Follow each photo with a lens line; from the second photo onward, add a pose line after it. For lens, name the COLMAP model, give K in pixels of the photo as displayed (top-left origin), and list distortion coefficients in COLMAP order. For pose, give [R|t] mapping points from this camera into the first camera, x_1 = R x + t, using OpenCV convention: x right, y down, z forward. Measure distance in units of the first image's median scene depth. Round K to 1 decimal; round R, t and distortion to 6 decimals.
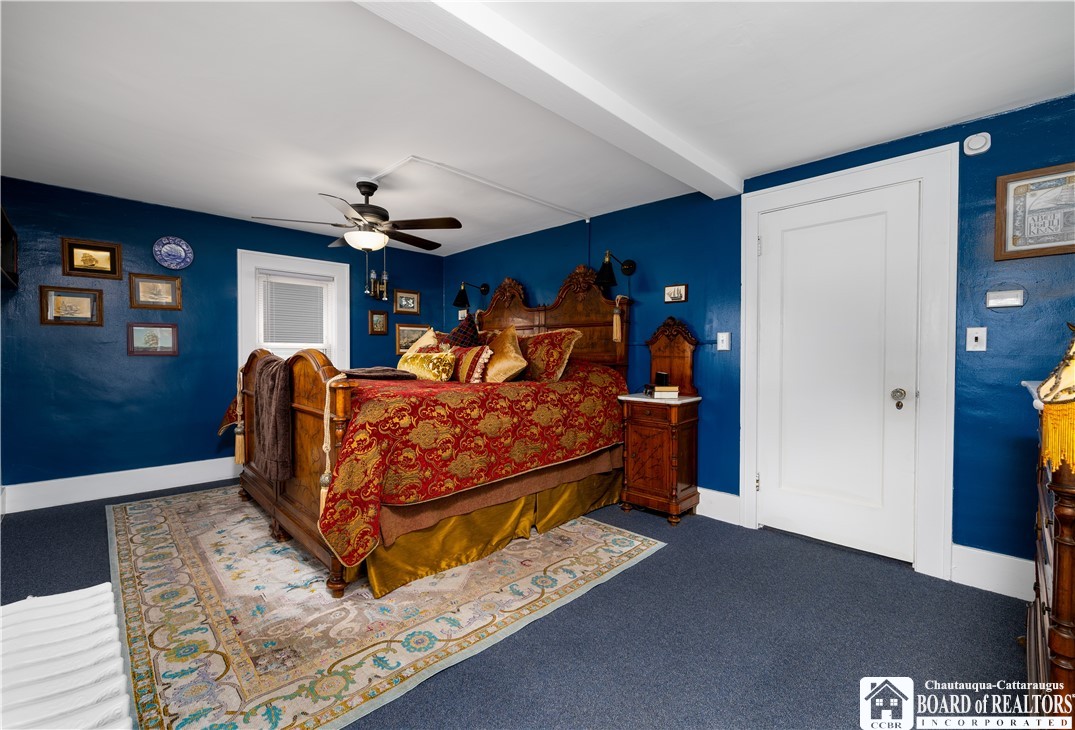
lens RADIAL K [[468.7, 0, 538.2], [0, 468.7, 364.4], [0, 0, 1]] dist [-0.000416, -0.000045]
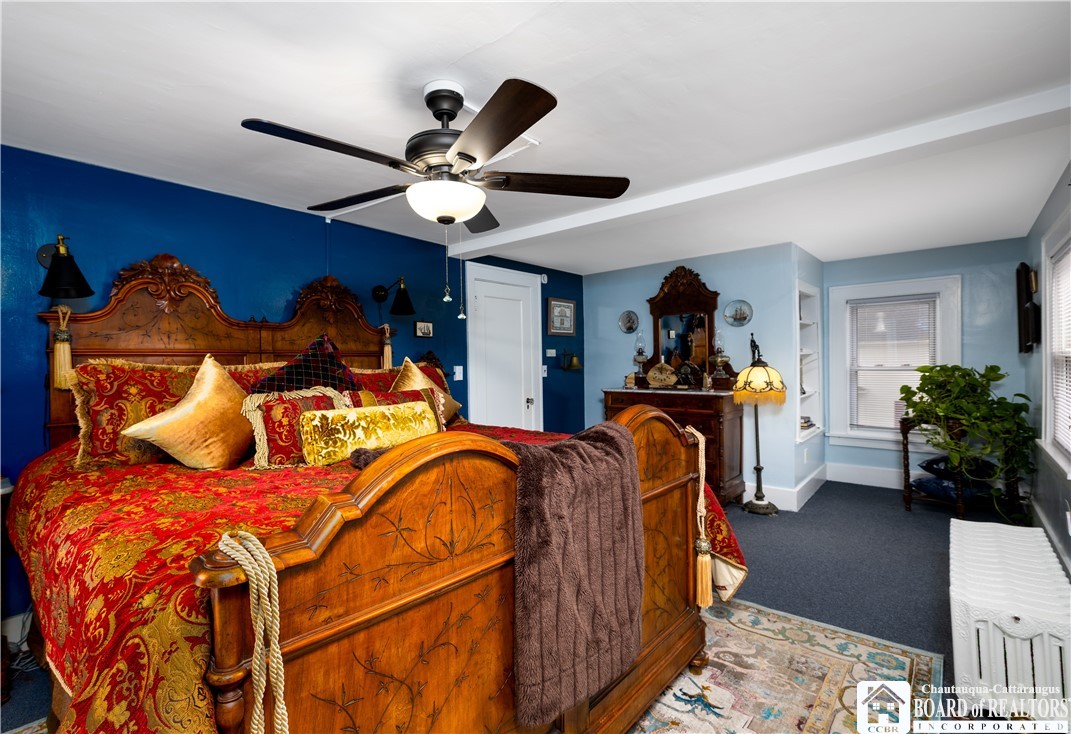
lens RADIAL K [[466.9, 0, 535.9], [0, 466.9, 364.0], [0, 0, 1]] dist [-0.000416, -0.000045]
pose [[-0.068244, -0.001035, 0.997668, -1.390491], [0.038217, 0.999263, 0.003651, -0.115445], [-0.996936, 0.038377, -0.068154, 1.443116]]
